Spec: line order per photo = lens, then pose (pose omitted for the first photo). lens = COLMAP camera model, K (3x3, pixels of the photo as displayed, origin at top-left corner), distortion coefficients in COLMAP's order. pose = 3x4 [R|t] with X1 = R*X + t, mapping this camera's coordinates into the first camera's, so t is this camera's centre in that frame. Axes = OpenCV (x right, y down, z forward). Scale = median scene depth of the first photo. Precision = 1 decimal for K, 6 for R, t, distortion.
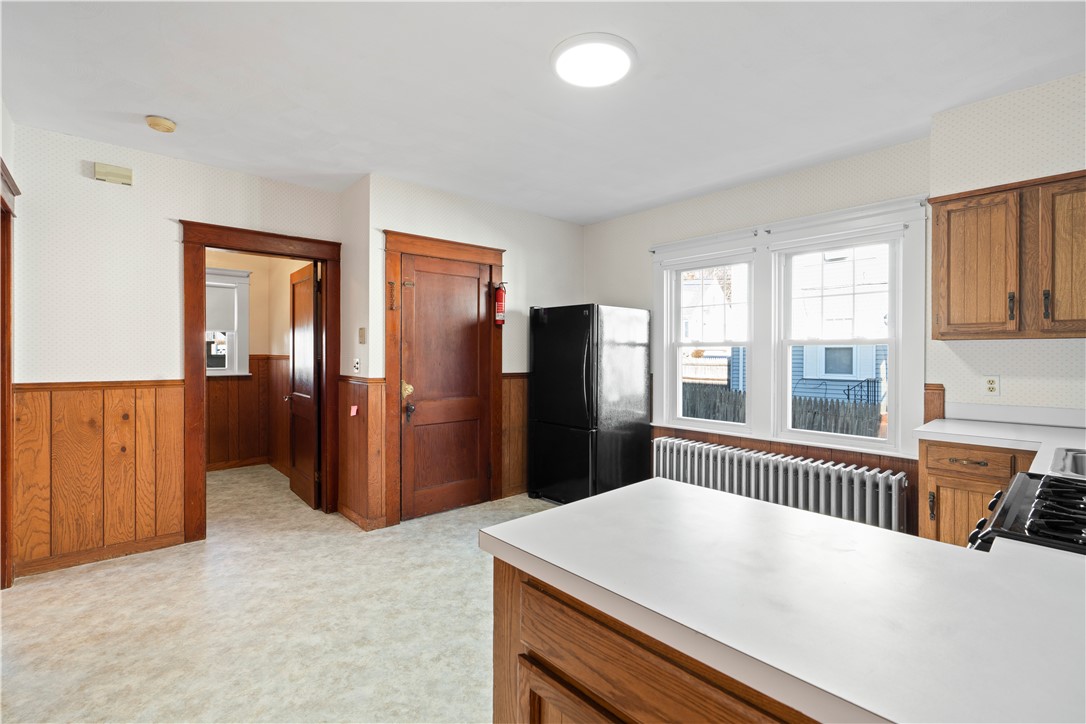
lens RADIAL K [[487.5, 0, 543.8], [0, 487.5, 356.6], [0, 0, 1]] dist [-0.004754, -0.000435]
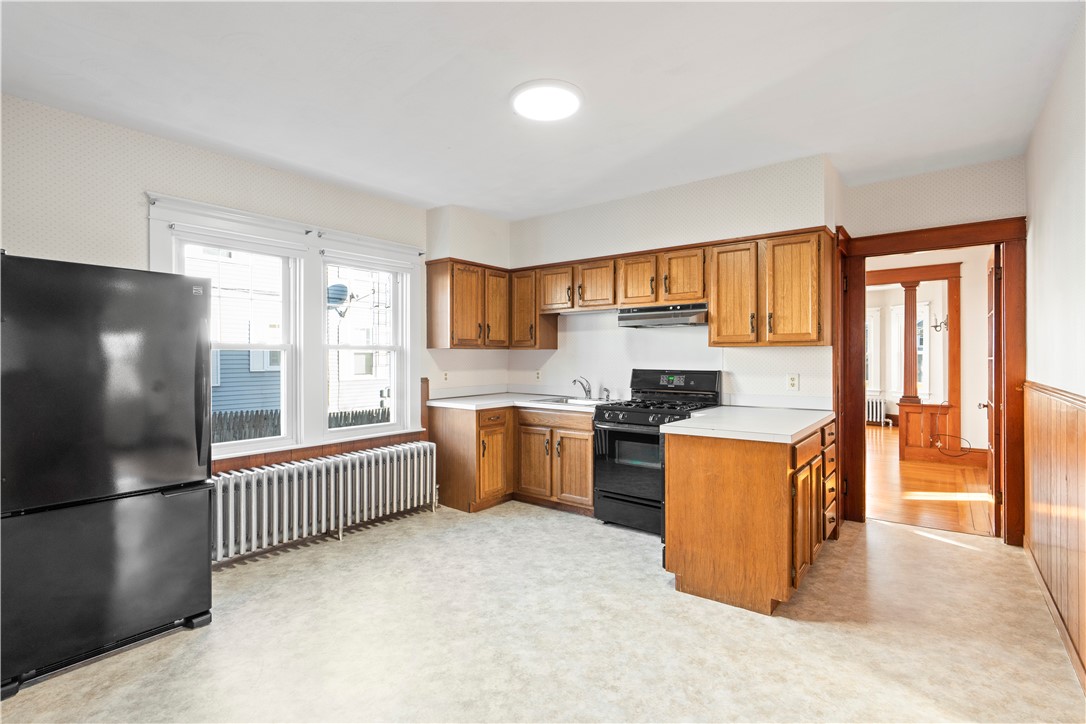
lens RADIAL K [[519.6, 0, 543.5], [0, 519.6, 357.5], [0, 0, 1]] dist [-0.015151, 0.000111]
pose [[-0.166899, -0.001852, 0.985972, -1.165562], [0.009460, 0.999949, 0.003479, -0.010180], [-0.985929, 0.009908, -0.166873, 1.292851]]
